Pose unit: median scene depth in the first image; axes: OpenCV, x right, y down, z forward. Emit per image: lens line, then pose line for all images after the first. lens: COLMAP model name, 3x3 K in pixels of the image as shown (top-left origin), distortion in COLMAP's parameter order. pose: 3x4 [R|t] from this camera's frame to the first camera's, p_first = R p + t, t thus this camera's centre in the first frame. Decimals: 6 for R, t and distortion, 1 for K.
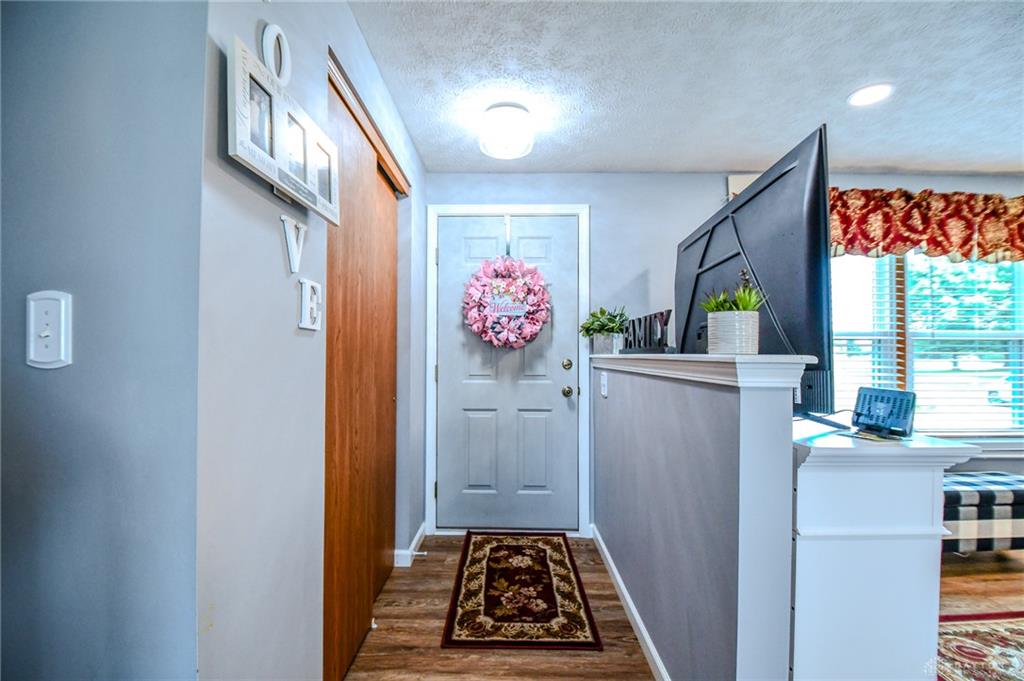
lens RADIAL K [[448.3, 0, 498.8], [0, 448.3, 349.6], [0, 0, 1]] dist [0.000910, -0.013121]
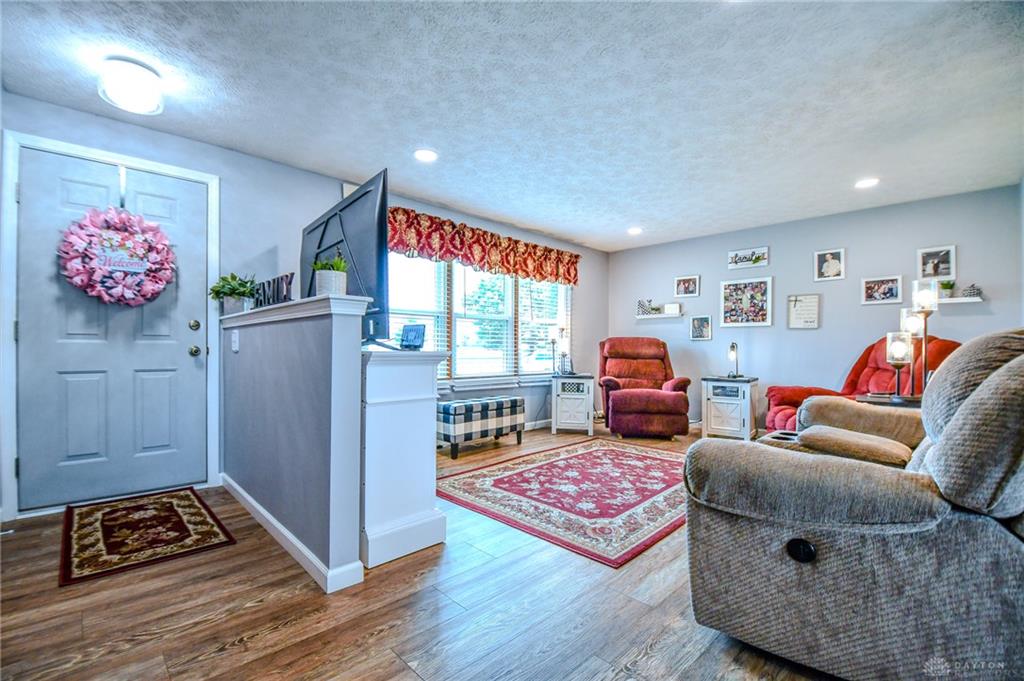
lens RADIAL K [[444.7, 0, 496.1], [0, 444.7, 350.1], [0, 0, 1]] dist [0.014119, -0.022381]
pose [[0.715613, -0.002242, 0.698494, -0.073586], [-0.009530, 0.999870, 0.012972, 0.075012], [-0.698432, -0.015940, 0.715499, -0.245198]]
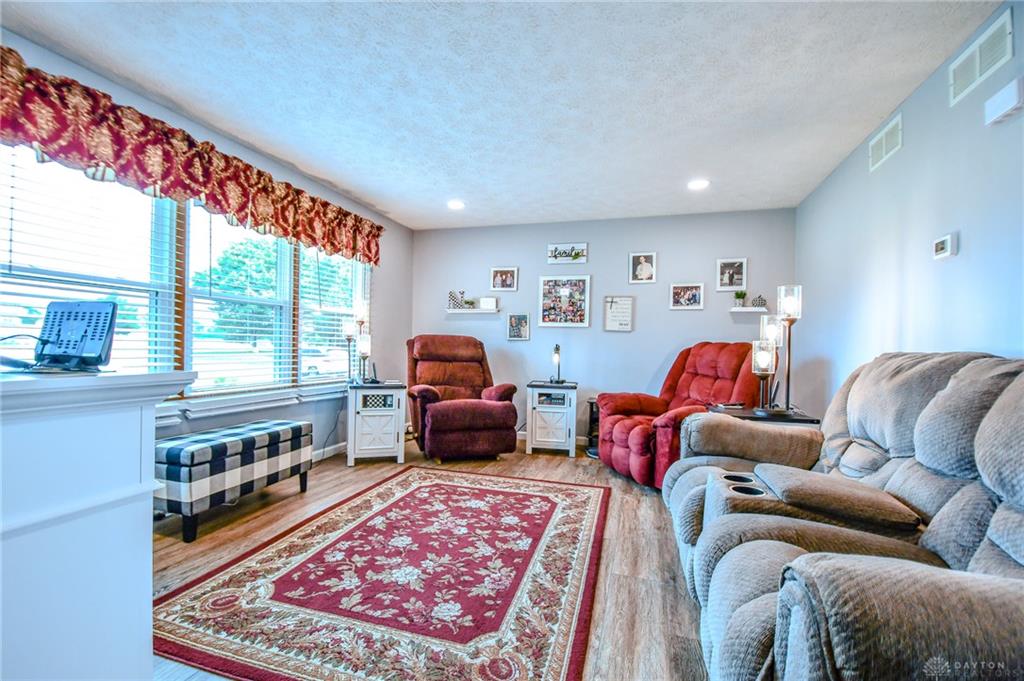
lens RADIAL K [[465.3, 0, 495.7], [0, 465.3, 349.1], [0, 0, 1]] dist [0.019891, -0.025563]
pose [[0.293325, -0.004047, 0.956004, 0.166839], [-0.029585, 0.999474, 0.013309, 0.060631], [-0.955555, -0.032187, 0.293051, 0.078061]]
